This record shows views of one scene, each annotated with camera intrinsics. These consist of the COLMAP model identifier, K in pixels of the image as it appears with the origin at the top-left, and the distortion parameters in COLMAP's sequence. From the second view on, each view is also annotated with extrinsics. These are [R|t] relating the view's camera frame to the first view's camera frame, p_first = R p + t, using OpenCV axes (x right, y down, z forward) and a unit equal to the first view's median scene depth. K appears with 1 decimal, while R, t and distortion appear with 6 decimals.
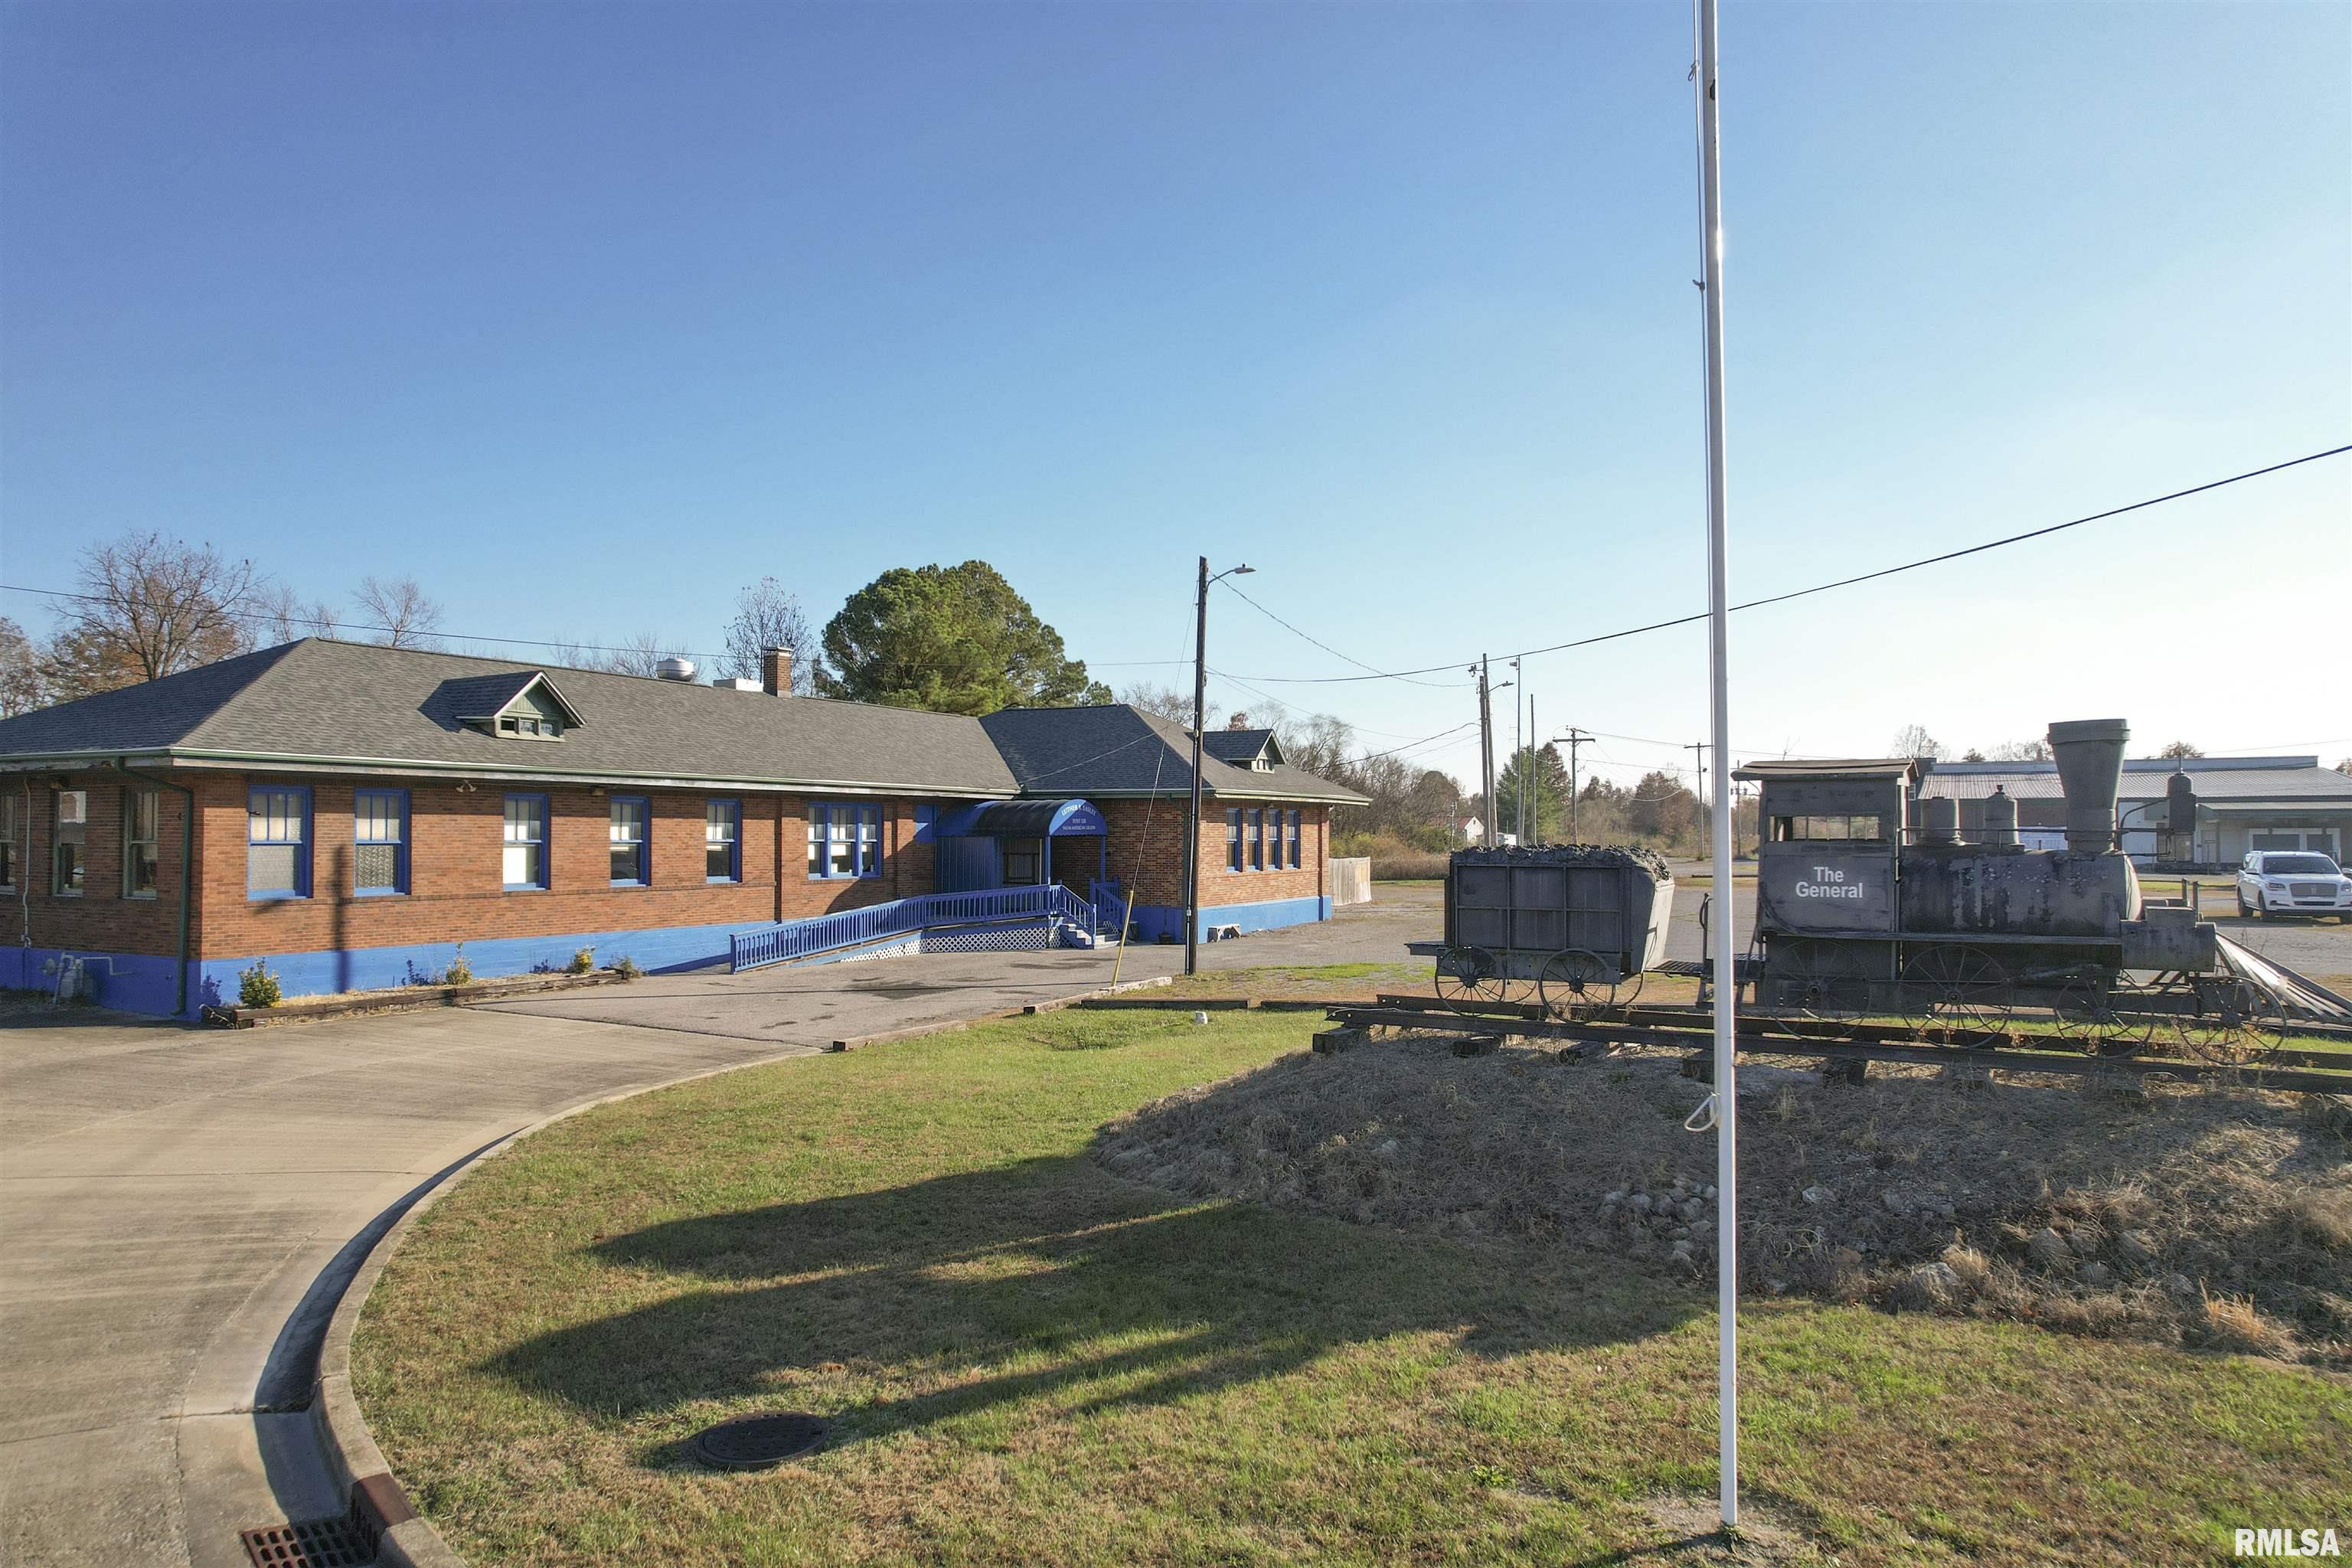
lens RADIAL K [[1511.9, 0, 1176.0], [0, 1511.9, 784.0], [0, 0, 1]] dist [-0.044095, 0.000457]
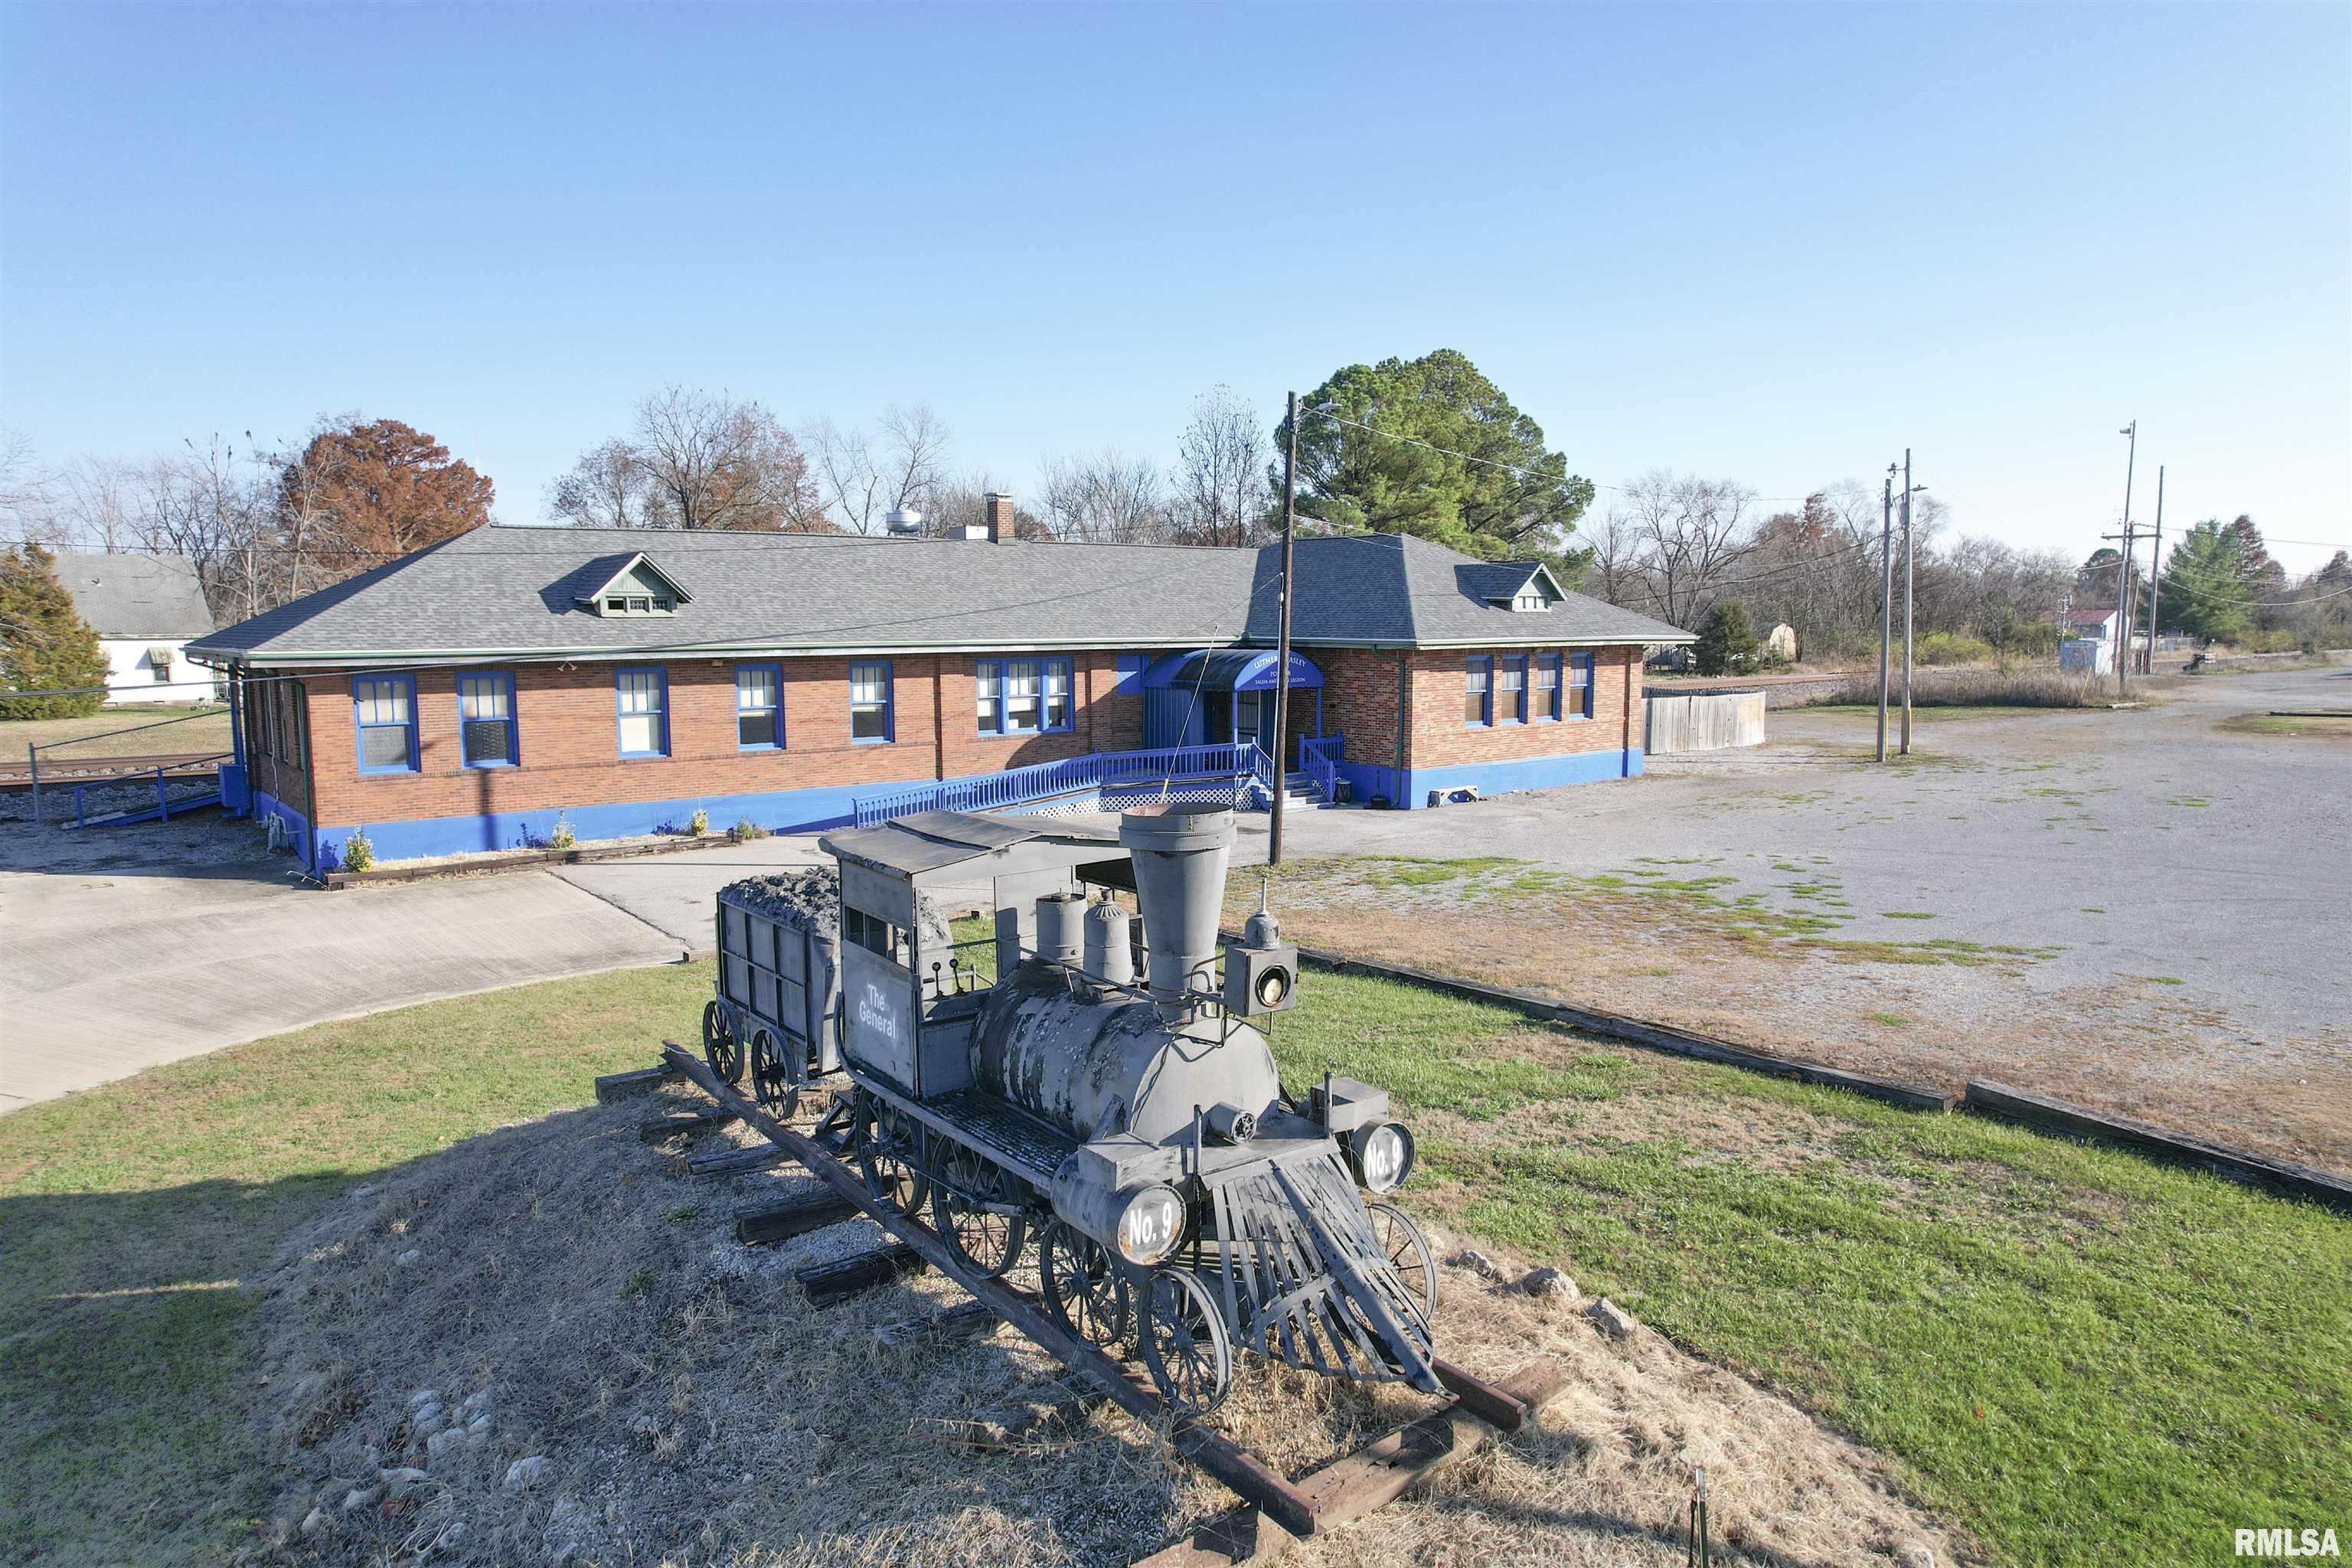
lens RADIAL K [[1511.9, 0, 1176.0], [0, 1511.9, 784.0], [0, 0, 1]] dist [-0.044095, 0.000457]
pose [[0.918680, 0.040883, -0.392880, 0.261015], [0.016372, 0.989834, 0.141285, -0.043177], [0.394662, -0.136229, 0.908671, 0.129444]]
